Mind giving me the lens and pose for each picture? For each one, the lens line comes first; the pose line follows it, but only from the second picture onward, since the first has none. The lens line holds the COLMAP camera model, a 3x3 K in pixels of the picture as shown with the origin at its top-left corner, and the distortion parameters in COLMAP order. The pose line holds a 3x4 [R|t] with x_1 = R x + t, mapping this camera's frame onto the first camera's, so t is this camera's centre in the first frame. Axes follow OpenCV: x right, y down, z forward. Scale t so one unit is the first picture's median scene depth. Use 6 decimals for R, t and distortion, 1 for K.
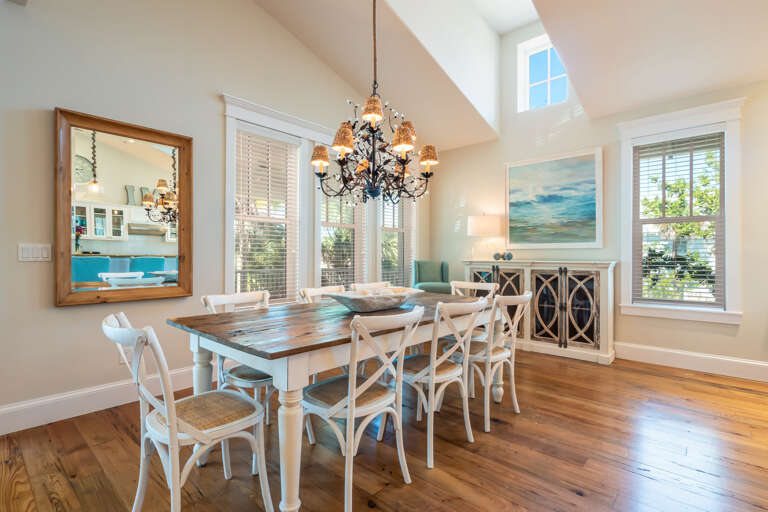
lens RADIAL K [[366.4, 0, 382.1], [0, 366.4, 254.8], [0, 0, 1]] dist [-0.000133, 0.000306]
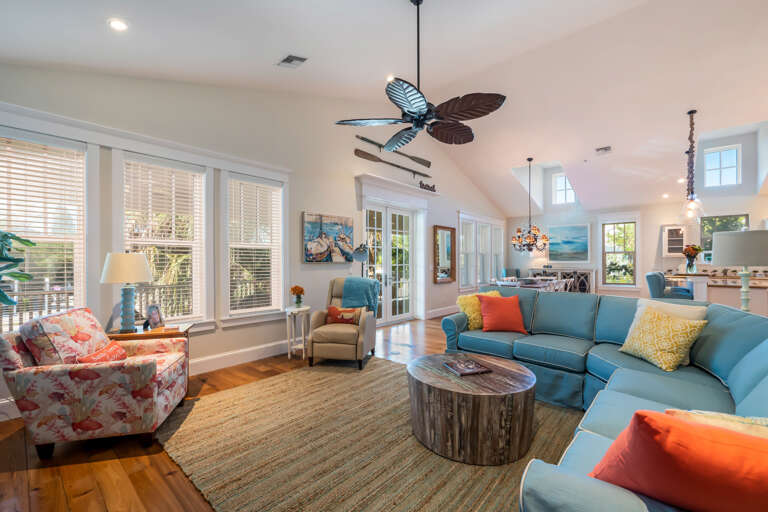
lens RADIAL K [[327.0, 0, 386.2], [0, 327.0, 260.6], [0, 0, 1]] dist [-0.000066, -0.000027]
pose [[0.999778, -0.004463, 0.020590, -0.805319], [0.004423, 0.999988, 0.001983, -0.045584], [-0.020598, -0.001892, 0.999786, -1.154705]]
